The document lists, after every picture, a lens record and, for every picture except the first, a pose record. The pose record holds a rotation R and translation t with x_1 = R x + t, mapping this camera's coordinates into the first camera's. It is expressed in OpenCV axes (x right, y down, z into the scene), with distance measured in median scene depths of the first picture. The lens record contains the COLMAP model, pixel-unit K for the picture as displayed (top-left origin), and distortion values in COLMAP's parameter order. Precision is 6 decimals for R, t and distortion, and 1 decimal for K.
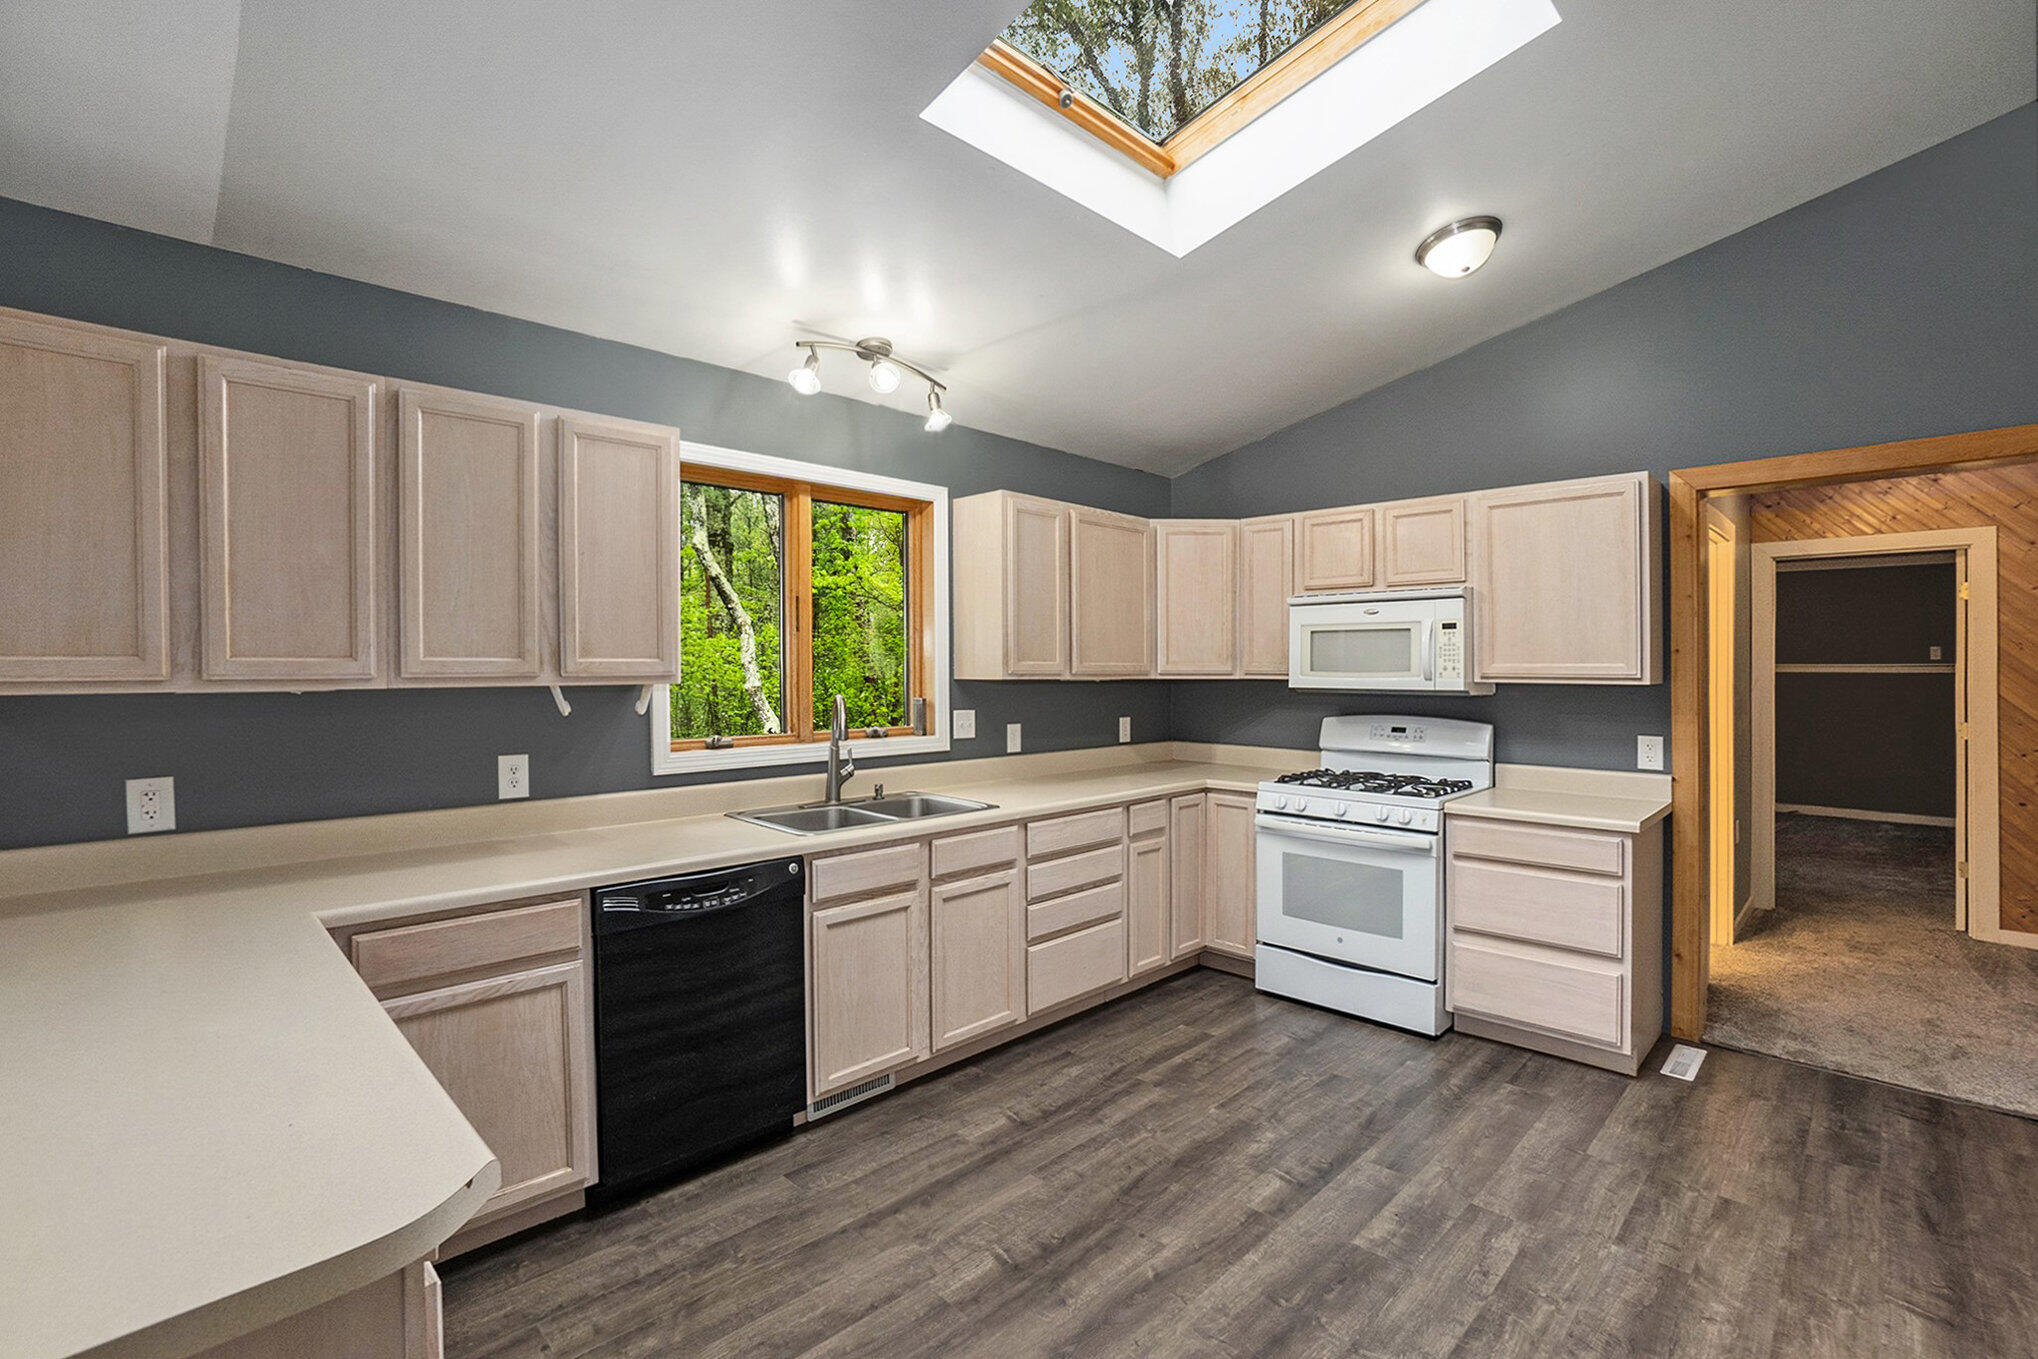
lens RADIAL K [[931.2, 0, 1019.0], [0, 931.2, 679.5], [0, 0, 1]] dist [-0.017312, 0.000676]
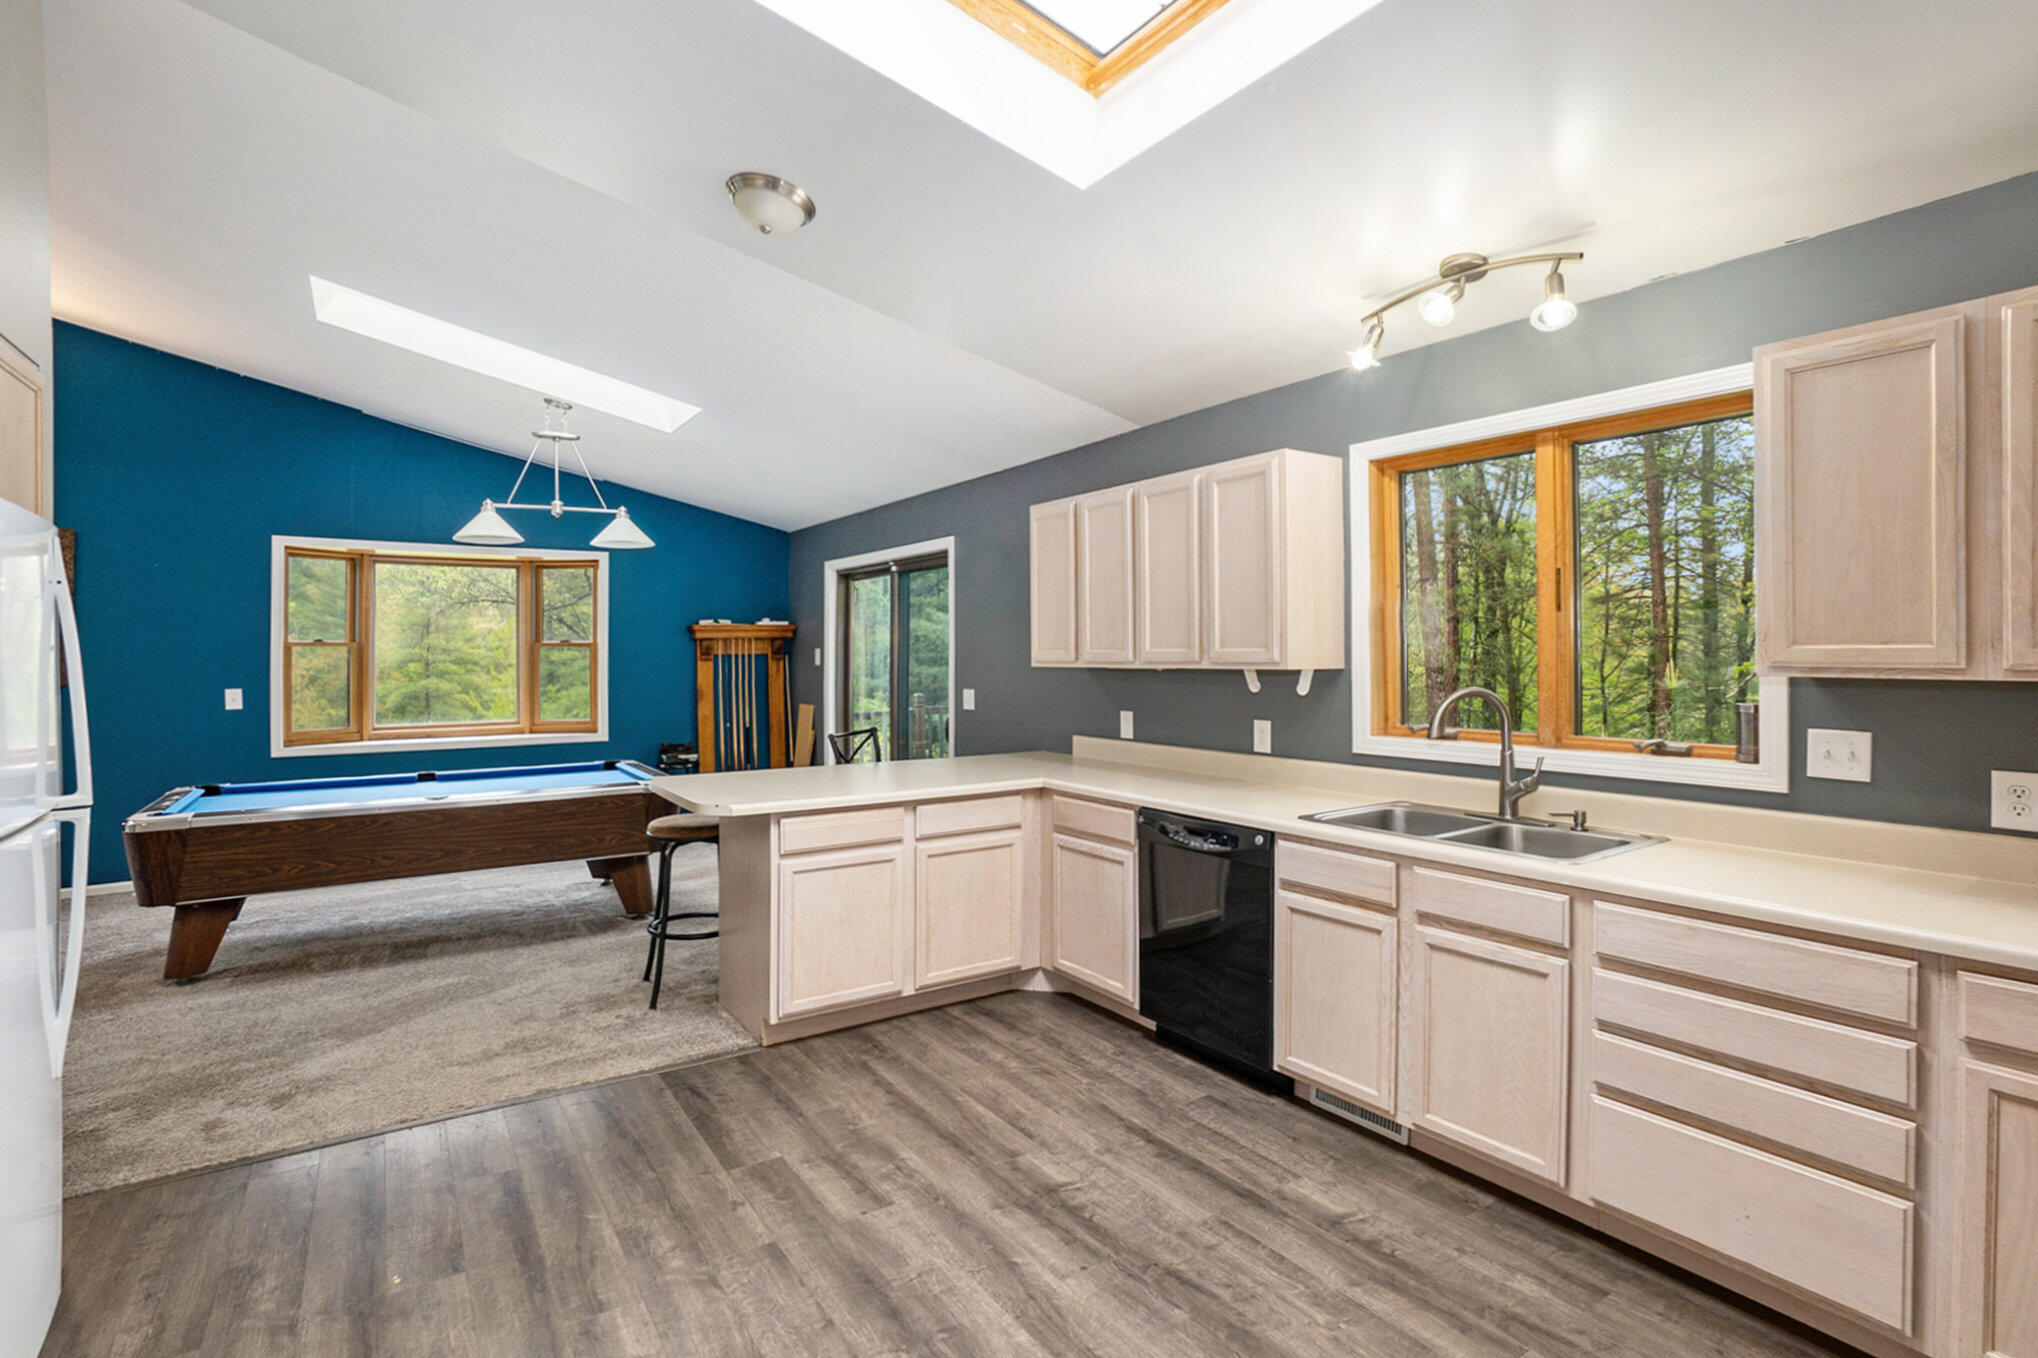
lens RADIAL K [[933.6, 0, 1019.0], [0, 933.6, 679.0], [0, 0, 1]] dist [-0.002144, -0.000226]
pose [[-0.149618, 0.025366, -0.988419, 0.833849], [-0.010035, 0.999580, 0.027171, -0.011391], [0.988693, 0.013984, -0.149300, 0.845089]]
